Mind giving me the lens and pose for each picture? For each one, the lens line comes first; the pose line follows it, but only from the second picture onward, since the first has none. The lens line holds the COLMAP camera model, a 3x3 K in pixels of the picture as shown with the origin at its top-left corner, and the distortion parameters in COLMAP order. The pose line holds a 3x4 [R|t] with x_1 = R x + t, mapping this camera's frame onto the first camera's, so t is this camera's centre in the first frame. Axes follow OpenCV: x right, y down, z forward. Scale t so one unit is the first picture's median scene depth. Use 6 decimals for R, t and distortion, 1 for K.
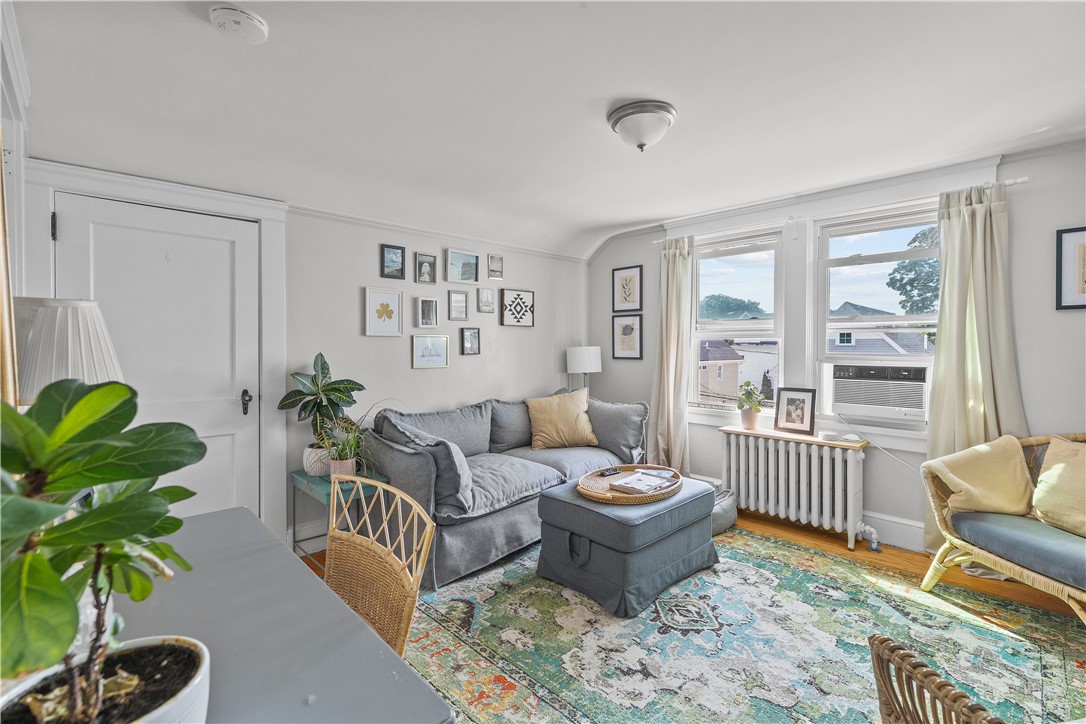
lens RADIAL K [[492.3, 0, 539.4], [0, 492.3, 351.0], [0, 0, 1]] dist [0.003760, -0.001965]
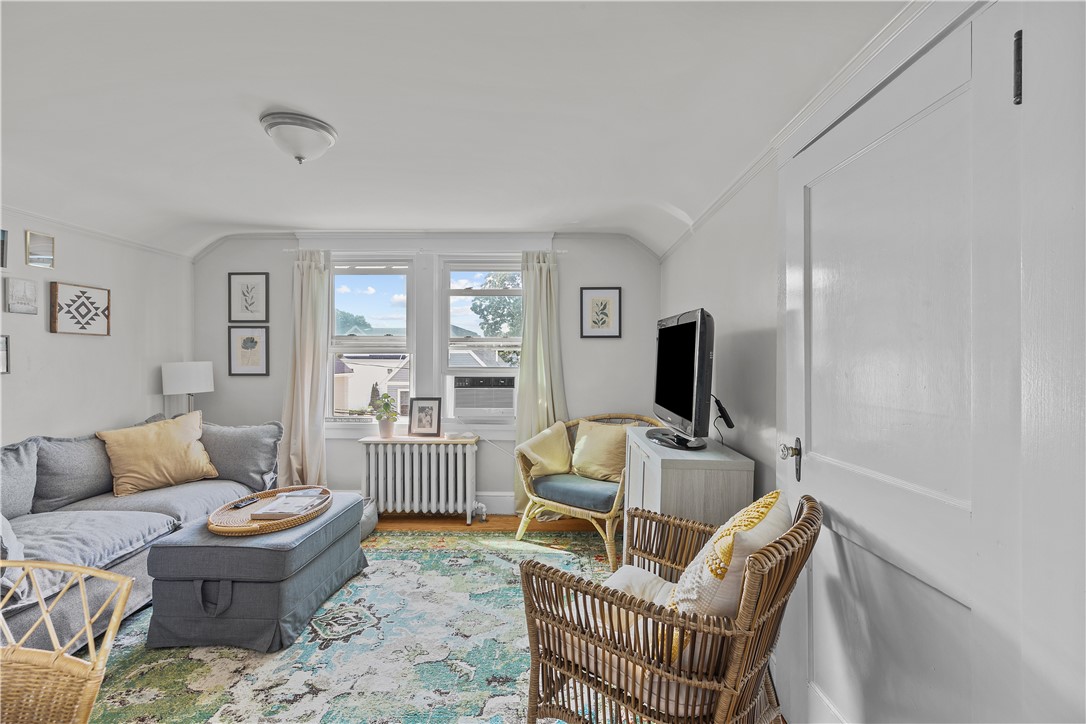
lens RADIAL K [[492.3, 0, 556.9], [0, 492.3, 358.9], [0, 0, 1]] dist [0.003760, -0.001965]
pose [[0.703224, 0.001185, 0.710968, -0.089653], [0.006507, 0.999946, -0.008102, -0.004163], [-0.710939, 0.010324, 0.703178, -0.033554]]
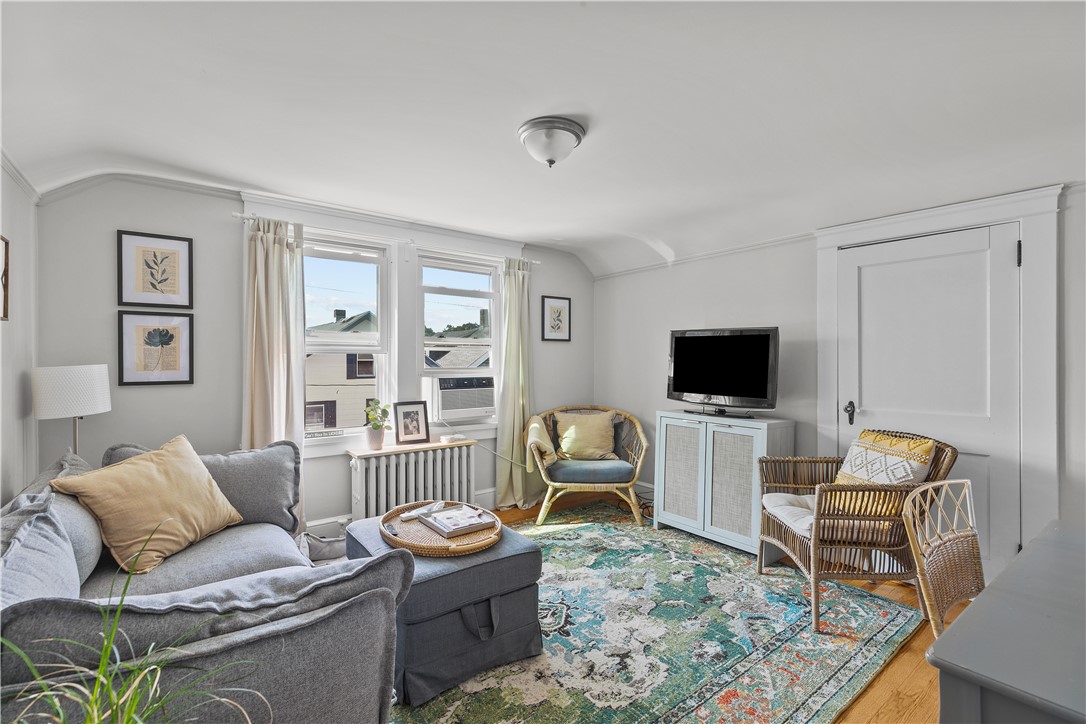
lens RADIAL K [[492.3, 0, 558.1], [0, 492.3, 360.2], [0, 0, 1]] dist [0.003760, -0.001965]
pose [[0.089476, 0.001274, 0.995988, -0.544678], [0.013406, 0.999907, -0.002483, -0.007820], [-0.995899, 0.013574, 0.089451, 0.625273]]
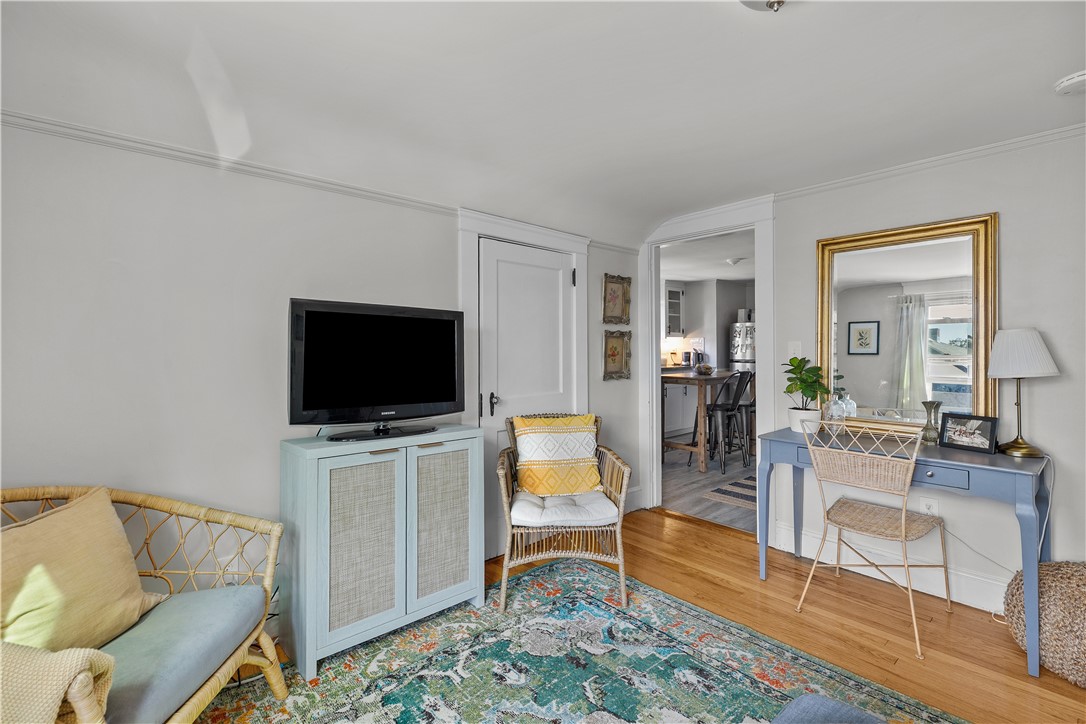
lens RADIAL K [[492.3, 0, 549.3], [0, 492.3, 348.7], [0, 0, 1]] dist [0.003760, -0.001965]
pose [[-0.999650, 0.002813, 0.026316, 0.317593], [0.003132, 0.999922, 0.012106, -0.019125], [-0.026280, 0.012185, -0.999580, 1.090782]]
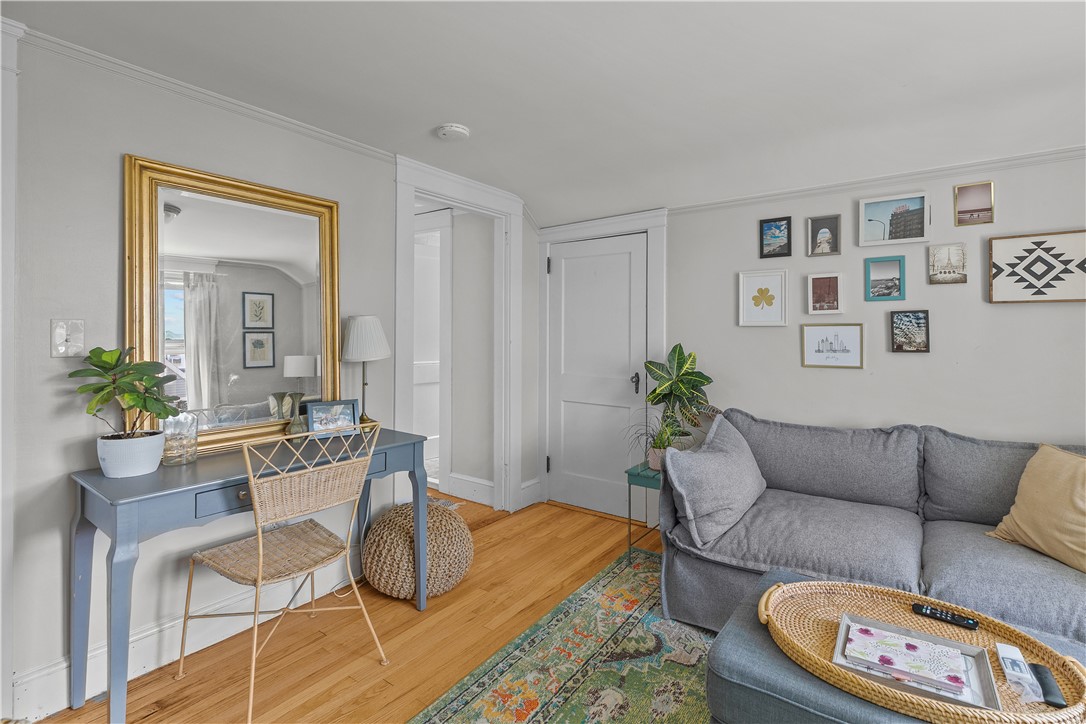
lens RADIAL K [[492.3, 0, 557.7], [0, 492.3, 331.8], [0, 0, 1]] dist [0.003760, -0.001965]
pose [[0.193392, -0.003623, -0.981115, 0.489748], [-0.014426, 0.999875, -0.006536, -0.010202], [0.981015, 0.015417, 0.193316, 0.511447]]
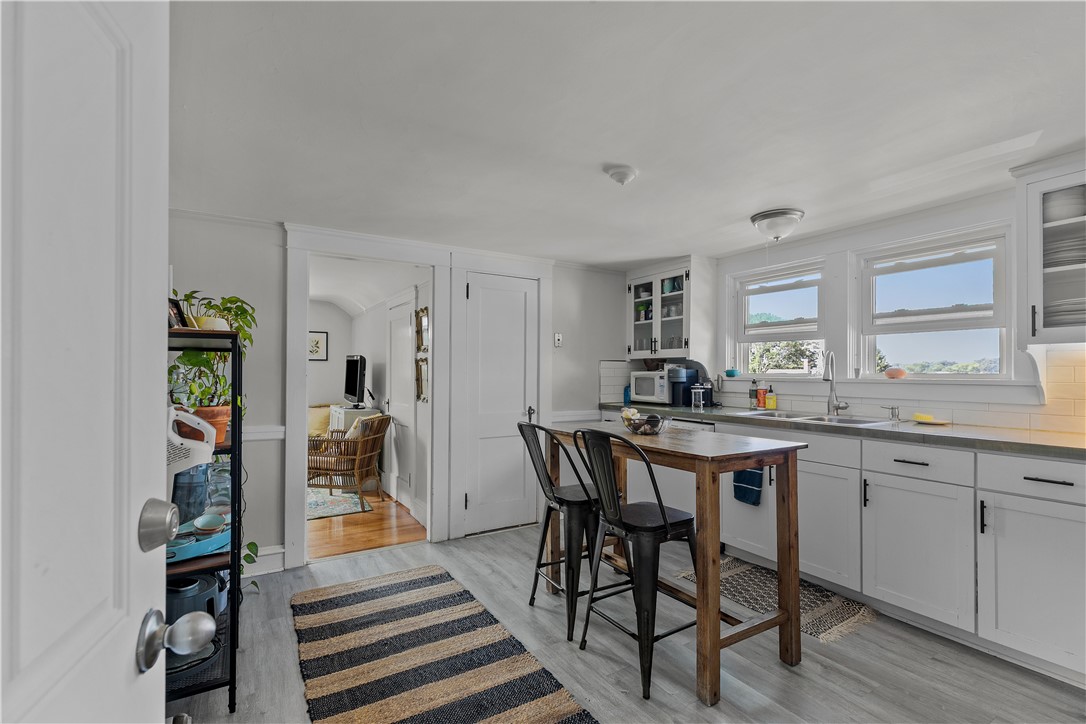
lens RADIAL K [[492.3, 0, 559.1], [0, 492.3, 367.9], [0, 0, 1]] dist [0.003760, -0.001965]
pose [[0.206623, 0.010934, 0.978360, -1.002809], [0.005592, 0.999908, -0.012356, -0.002537], [-0.978405, 0.008024, 0.206543, -0.719260]]
